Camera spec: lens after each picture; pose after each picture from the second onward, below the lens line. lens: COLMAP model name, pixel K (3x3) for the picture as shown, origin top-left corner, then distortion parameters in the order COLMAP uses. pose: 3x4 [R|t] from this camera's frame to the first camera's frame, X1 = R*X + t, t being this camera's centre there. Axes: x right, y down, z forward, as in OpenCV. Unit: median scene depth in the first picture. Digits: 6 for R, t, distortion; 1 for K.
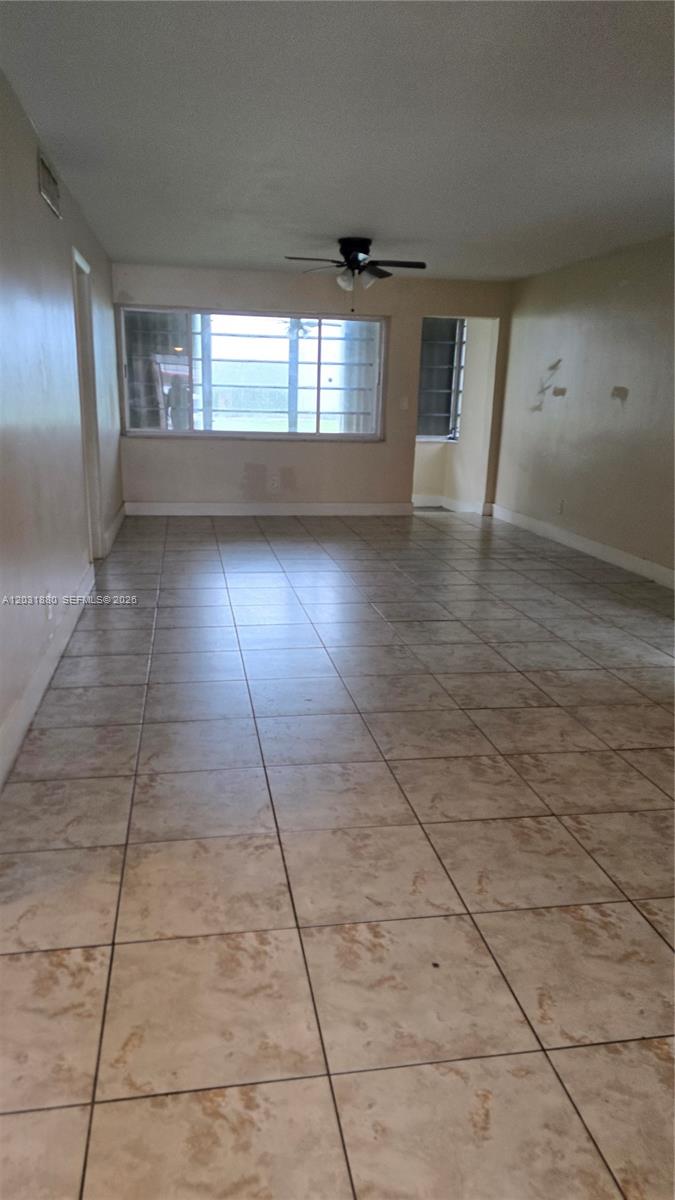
lens RADIAL K [[804.1, 0, 350.2], [0, 804.1, 634.1], [0, 0, 1]] dist [0.032024, -0.001418]
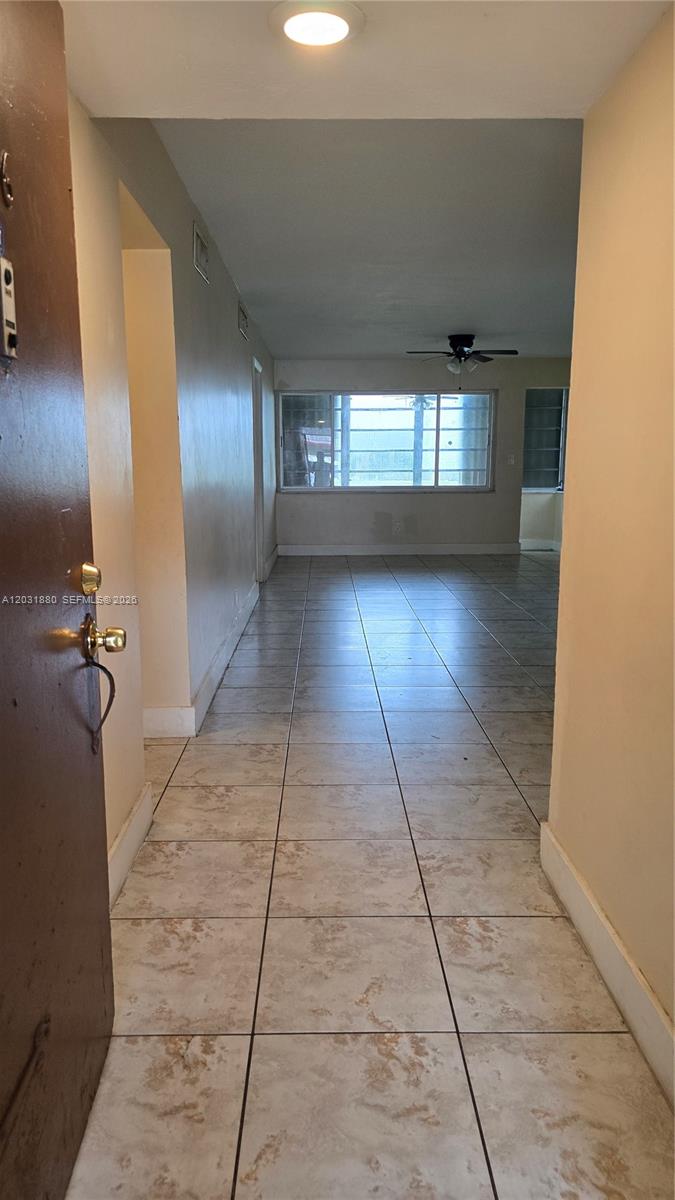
lens RADIAL K [[788.0, 0, 337.5], [0, 788.0, 600.0], [0, 0, 1]] dist [0.003855, -0.001623]
pose [[0.983679, 0.001250, -0.179928, 0.025907], [-0.021333, 0.993733, -0.109729, 0.048032], [0.178663, 0.111777, 0.977541, -0.143139]]
